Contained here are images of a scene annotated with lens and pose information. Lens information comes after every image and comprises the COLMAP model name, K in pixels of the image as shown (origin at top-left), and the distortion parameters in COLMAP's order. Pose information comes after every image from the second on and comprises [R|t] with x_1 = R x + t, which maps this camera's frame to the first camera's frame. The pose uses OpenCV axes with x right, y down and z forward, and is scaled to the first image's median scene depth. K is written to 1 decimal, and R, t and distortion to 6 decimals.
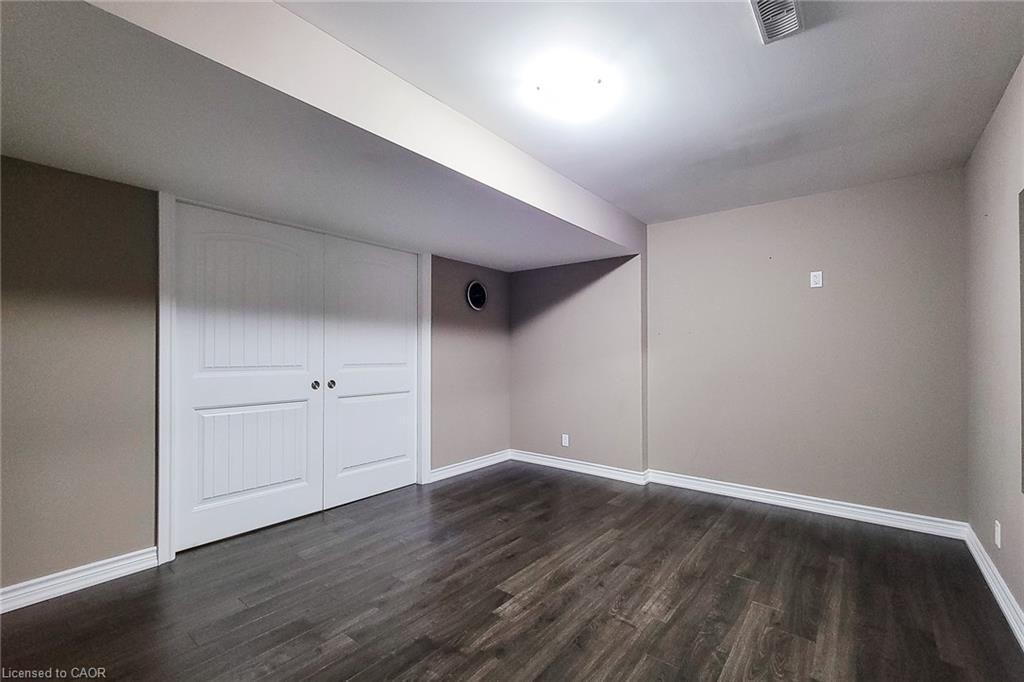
lens RADIAL K [[442.3, 0, 512.0], [0, 442.3, 341.0], [0, 0, 1]] dist [0.002330, 0.000167]
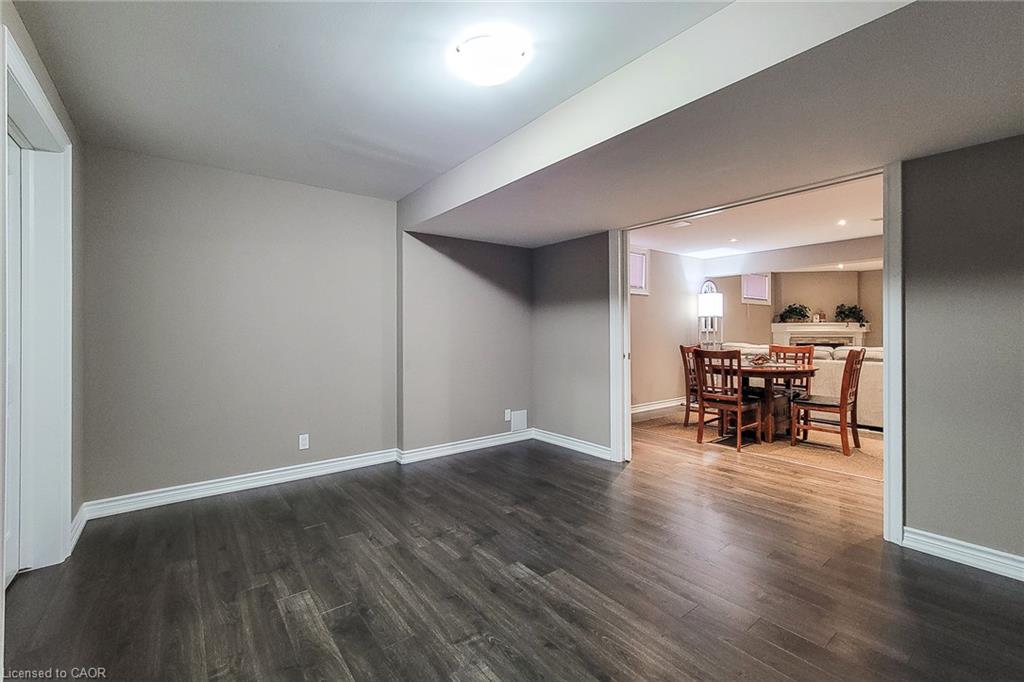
lens RADIAL K [[439.5, 0, 508.8], [0, 439.5, 328.4], [0, 0, 1]] dist [-0.000258, 0.000022]
pose [[-0.244930, -0.005439, -0.969526, 0.975838], [0.024030, 0.999643, -0.011679, 0.034121], [0.969243, -0.026159, -0.244712, 1.186298]]
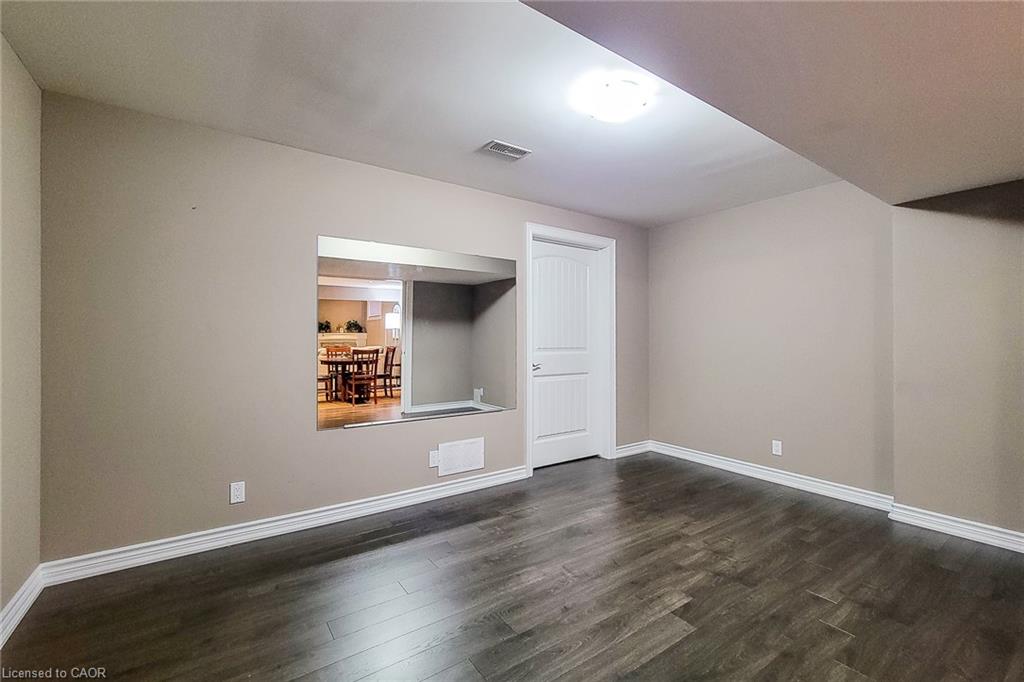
lens RADIAL K [[435.2, 0, 511.5], [0, 435.2, 334.7], [0, 0, 1]] dist [0.000869, -0.000061]
pose [[-0.954960, -0.000719, 0.296734, 0.052409], [-0.010425, 0.999461, -0.031128, 0.044604], [-0.296552, -0.032820, -0.954453, 1.959209]]
